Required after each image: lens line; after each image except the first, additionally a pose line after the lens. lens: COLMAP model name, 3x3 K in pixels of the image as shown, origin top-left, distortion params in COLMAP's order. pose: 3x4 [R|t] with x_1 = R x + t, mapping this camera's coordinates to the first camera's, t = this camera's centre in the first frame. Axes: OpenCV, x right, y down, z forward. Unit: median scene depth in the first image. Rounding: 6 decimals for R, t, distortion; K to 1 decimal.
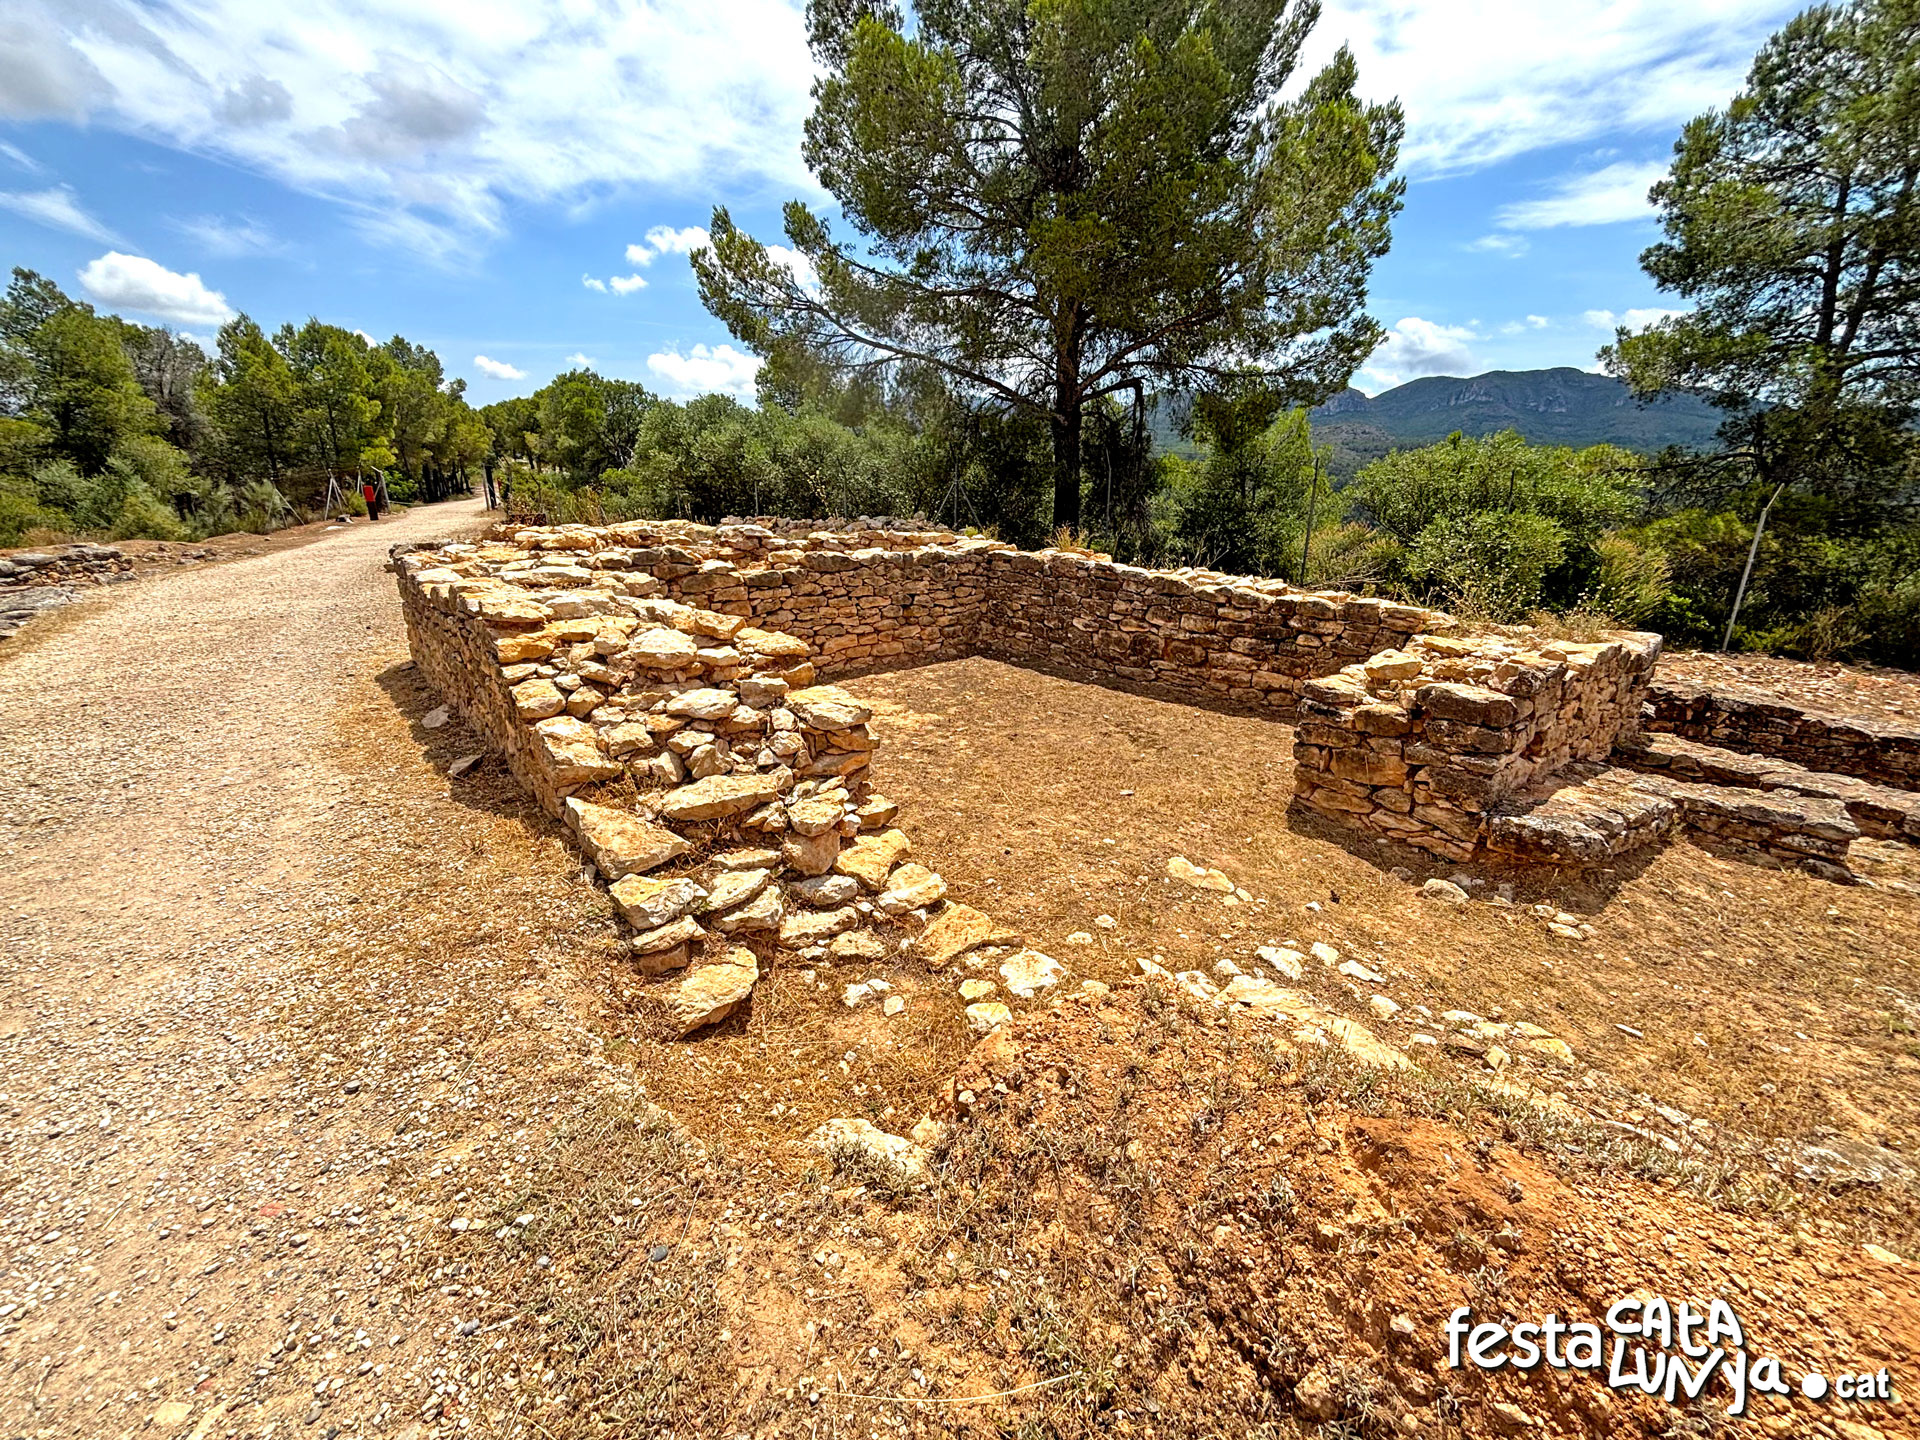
lens RADIAL K [[764.6, 0, 960.0], [0, 764.6, 720.0], [0, 0, 1]] dist [0.001042, -0.000547]
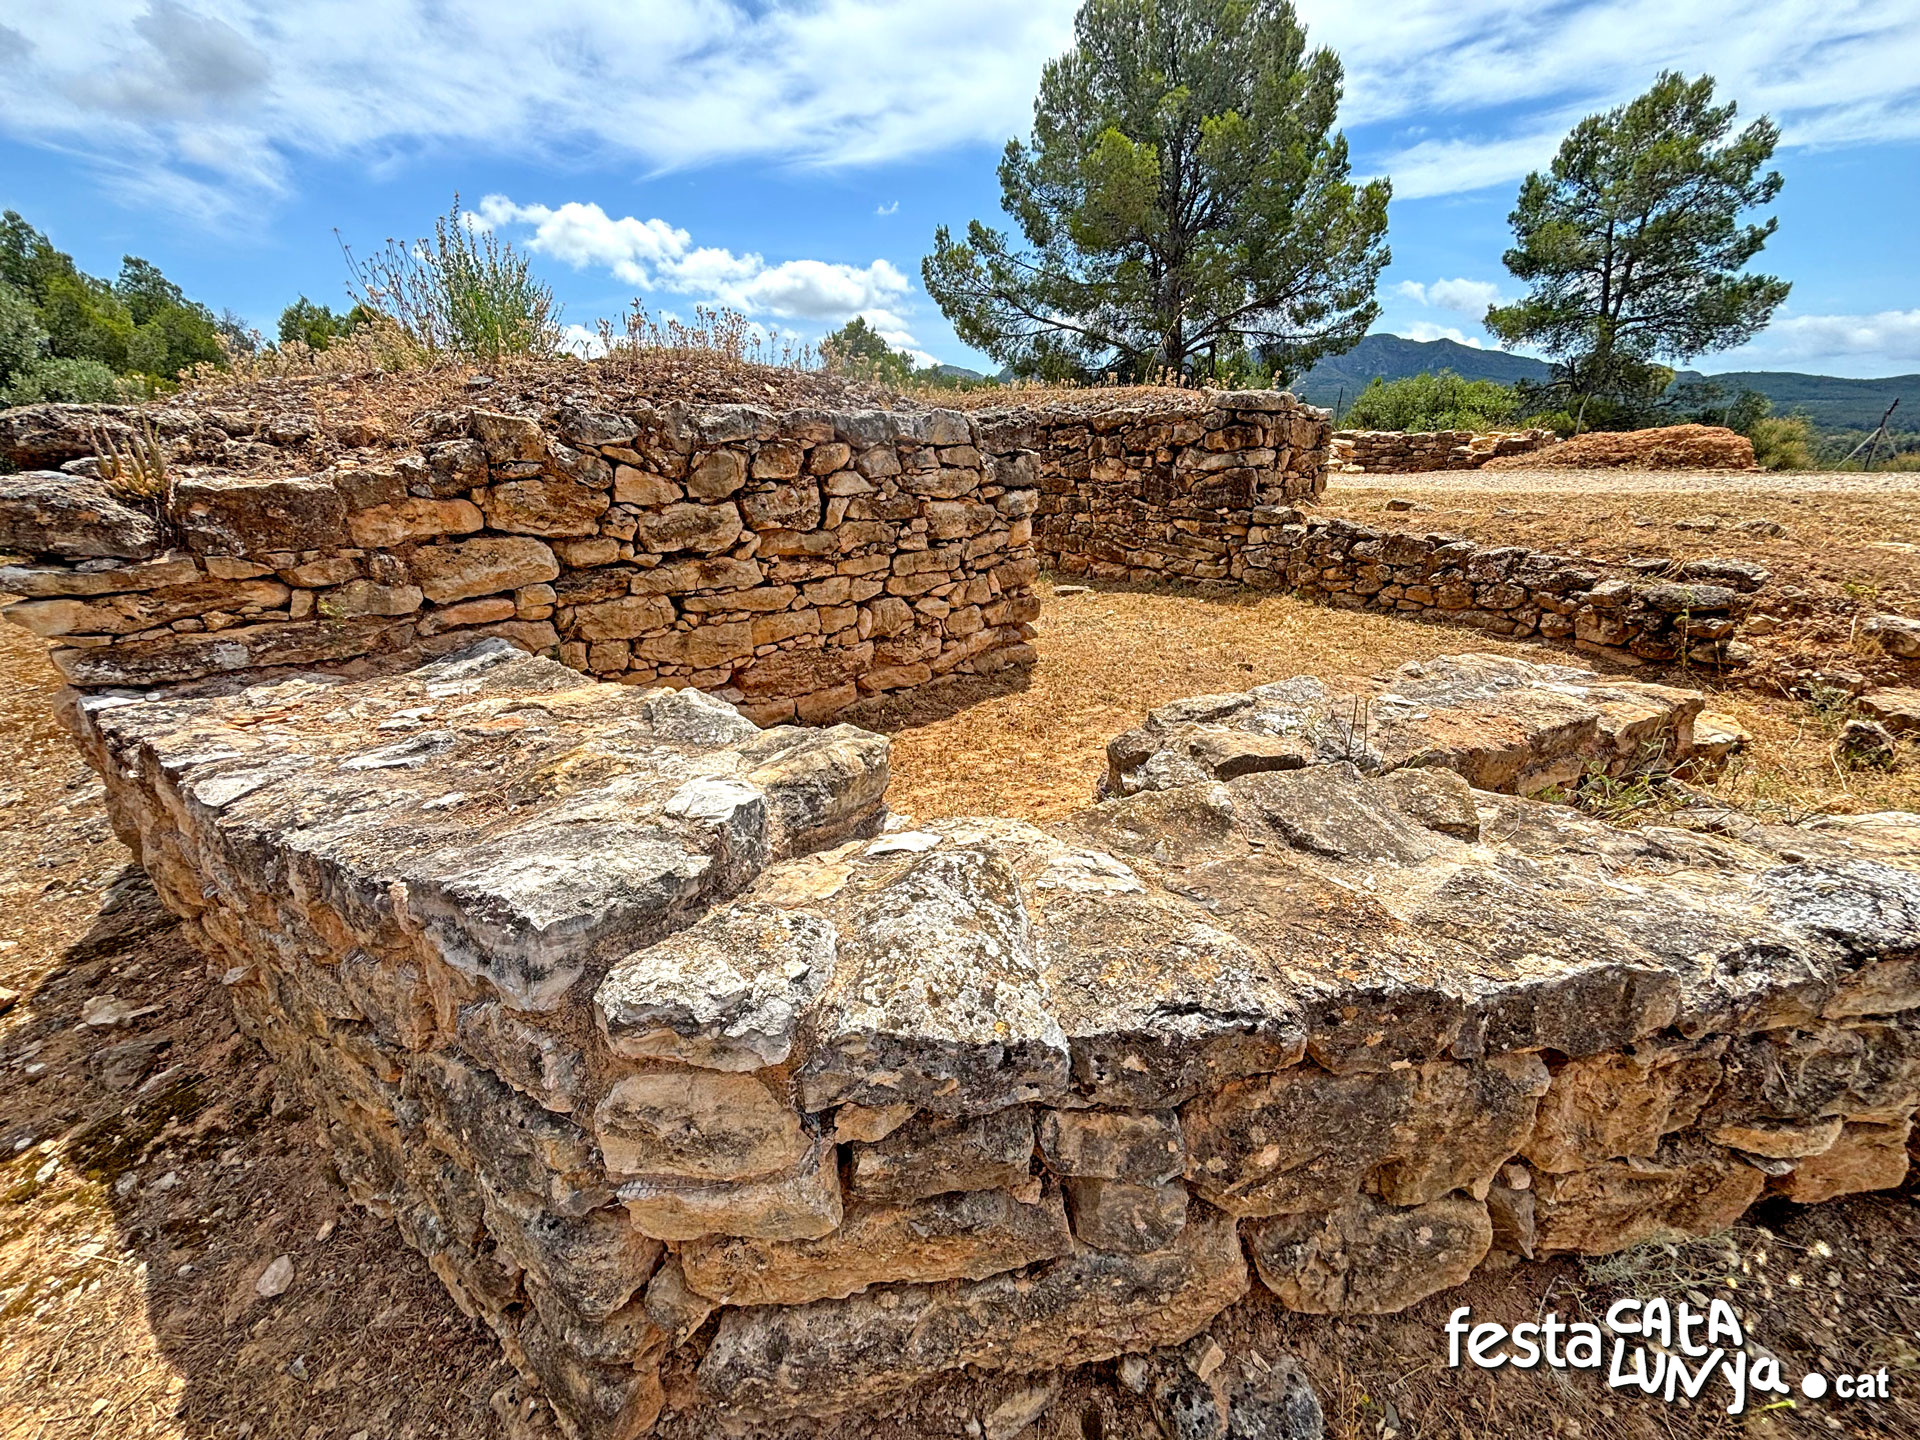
lens RADIAL K [[767.8, 0, 967.1], [0, 767.8, 732.6], [0, 0, 1]] dist [-0.001839, -0.000058]
pose [[0.985881, -0.088281, 0.142285, -0.415711], [0.082242, 0.995466, 0.047786, 0.165575], [-0.145858, -0.035409, 0.988672, -0.357747]]
